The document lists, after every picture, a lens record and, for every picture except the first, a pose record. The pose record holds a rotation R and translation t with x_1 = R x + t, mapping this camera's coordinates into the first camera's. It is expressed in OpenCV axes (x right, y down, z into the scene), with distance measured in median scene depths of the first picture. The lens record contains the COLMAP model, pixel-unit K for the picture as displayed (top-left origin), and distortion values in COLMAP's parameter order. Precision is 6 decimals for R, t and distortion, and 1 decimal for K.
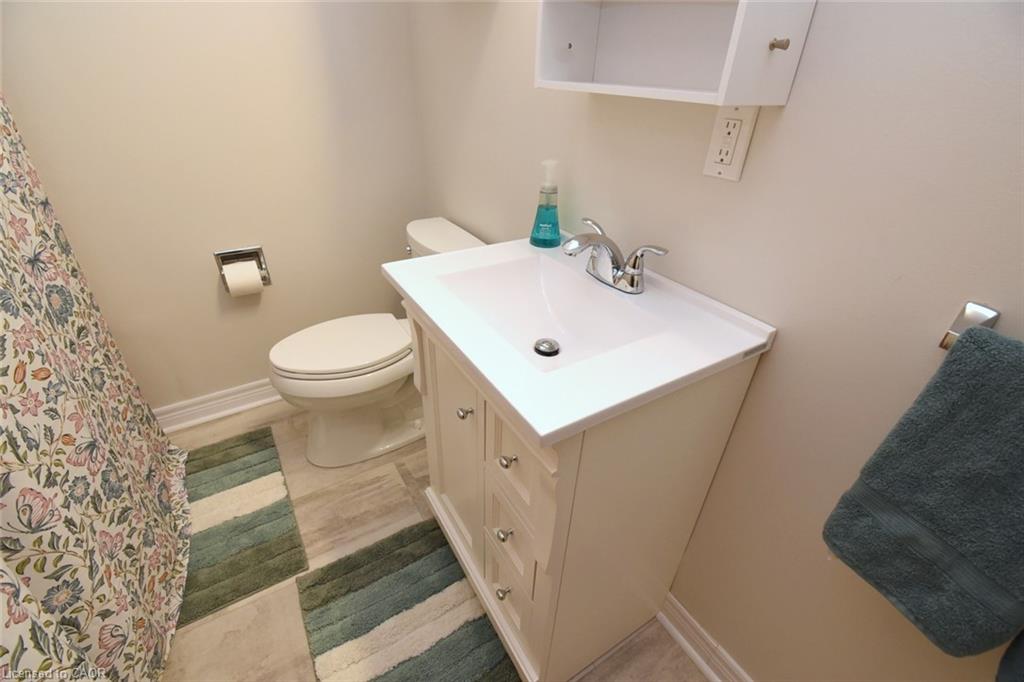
lens RADIAL K [[458.4, 0, 514.2], [0, 458.4, 345.3], [0, 0, 1]] dist [-0.004168, -0.009847]
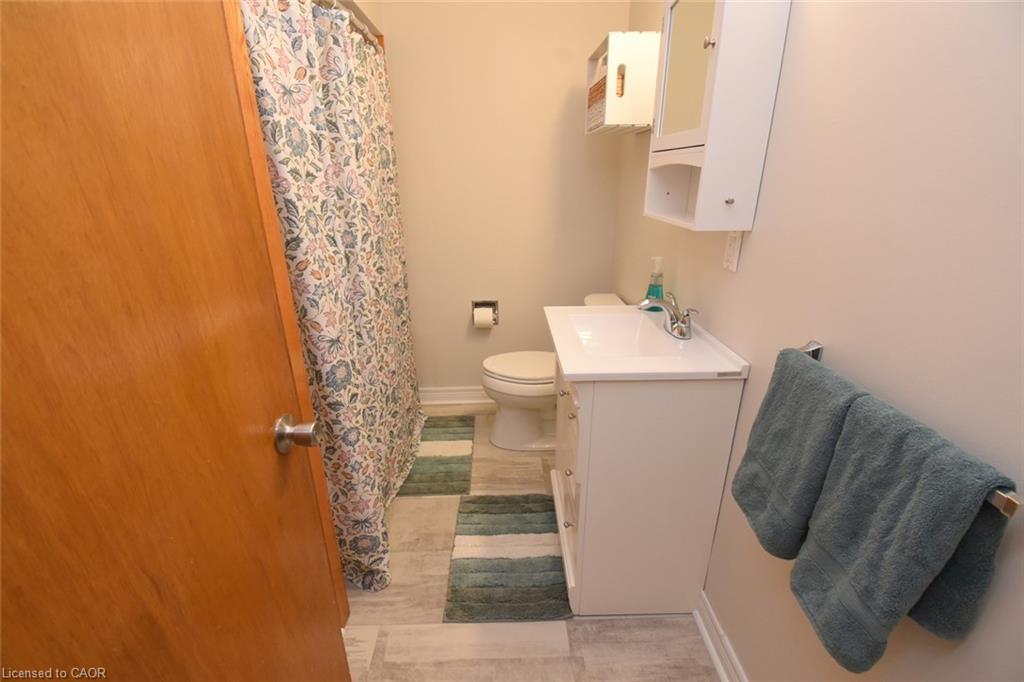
lens RADIAL K [[458.4, 0, 512.8], [0, 458.4, 341.3], [0, 0, 1]] dist [-0.004168, -0.009847]
pose [[0.862577, 0.140210, -0.486109, 0.361116], [-0.237081, 0.960825, -0.143553, 0.173284], [0.446938, 0.239073, 0.862027, -0.402505]]
